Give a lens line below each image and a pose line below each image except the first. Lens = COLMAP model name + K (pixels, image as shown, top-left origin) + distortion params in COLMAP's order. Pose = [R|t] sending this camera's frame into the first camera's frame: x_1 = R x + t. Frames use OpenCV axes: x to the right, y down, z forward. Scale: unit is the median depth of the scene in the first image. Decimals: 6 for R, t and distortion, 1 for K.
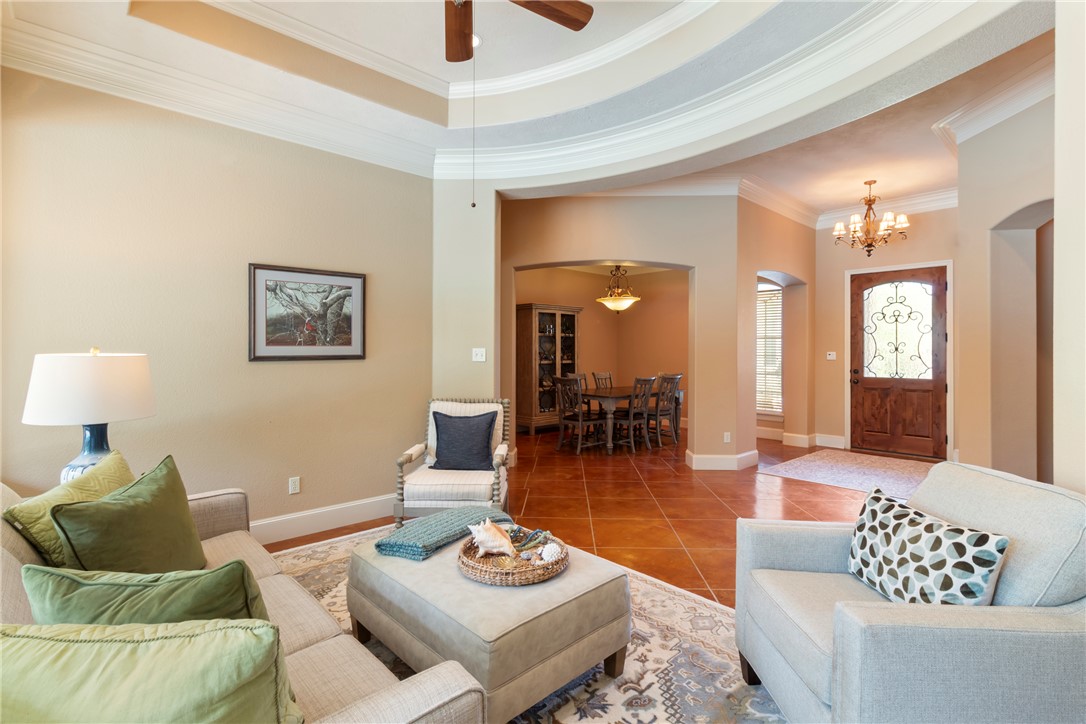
lens RADIAL K [[505.4, 0, 552.2], [0, 505.4, 353.8], [0, 0, 1]] dist [0.002234, 0.001502]
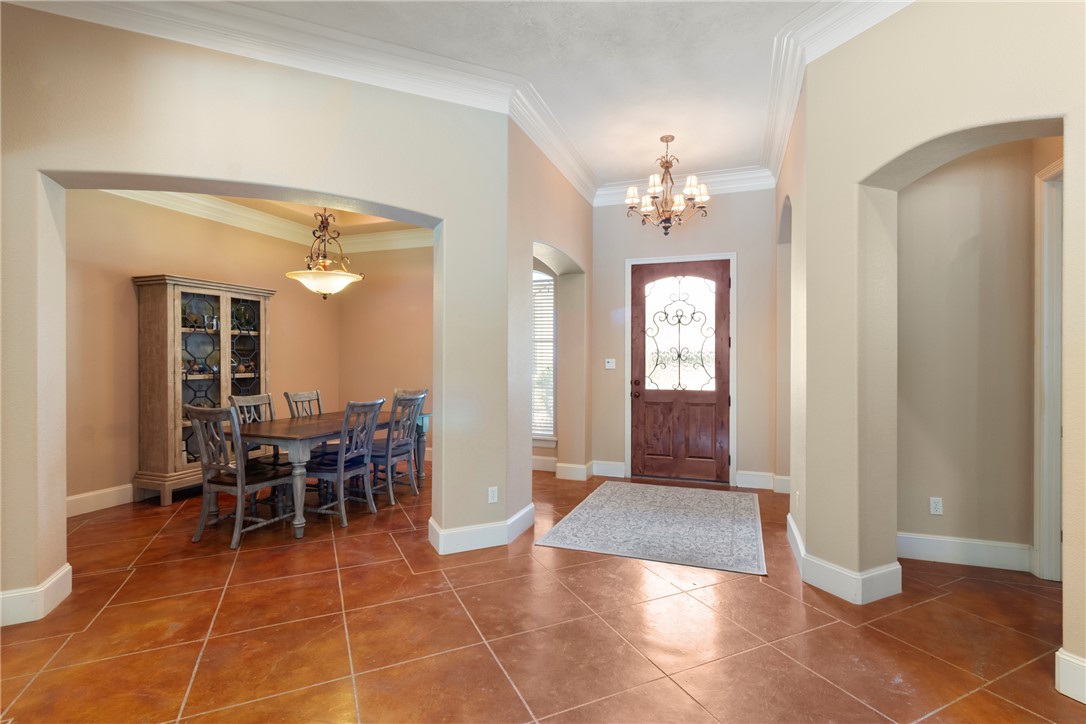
lens RADIAL K [[505.4, 0, 550.3], [0, 505.4, 360.1], [0, 0, 1]] dist [0.002234, 0.001502]
pose [[0.890935, -0.002163, 0.454126, 0.101353], [0.002479, 0.999997, -0.000100, -0.002249], [-0.454125, 0.001215, 0.890937, 0.333129]]
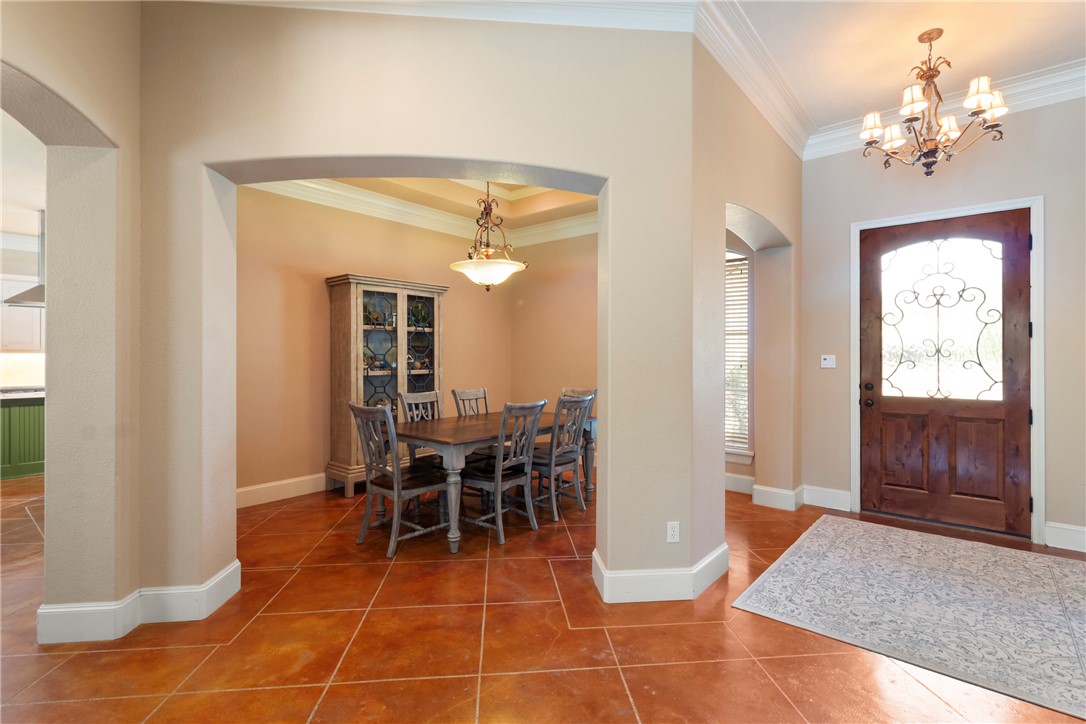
lens RADIAL K [[505.4, 0, 549.9], [0, 505.4, 353.9], [0, 0, 1]] dist [0.002234, 0.001502]
pose [[0.992552, -0.001150, 0.121817, 0.140054], [0.002133, 0.999966, -0.007937, -0.001139], [-0.121804, 0.008138, 0.992521, 0.438810]]
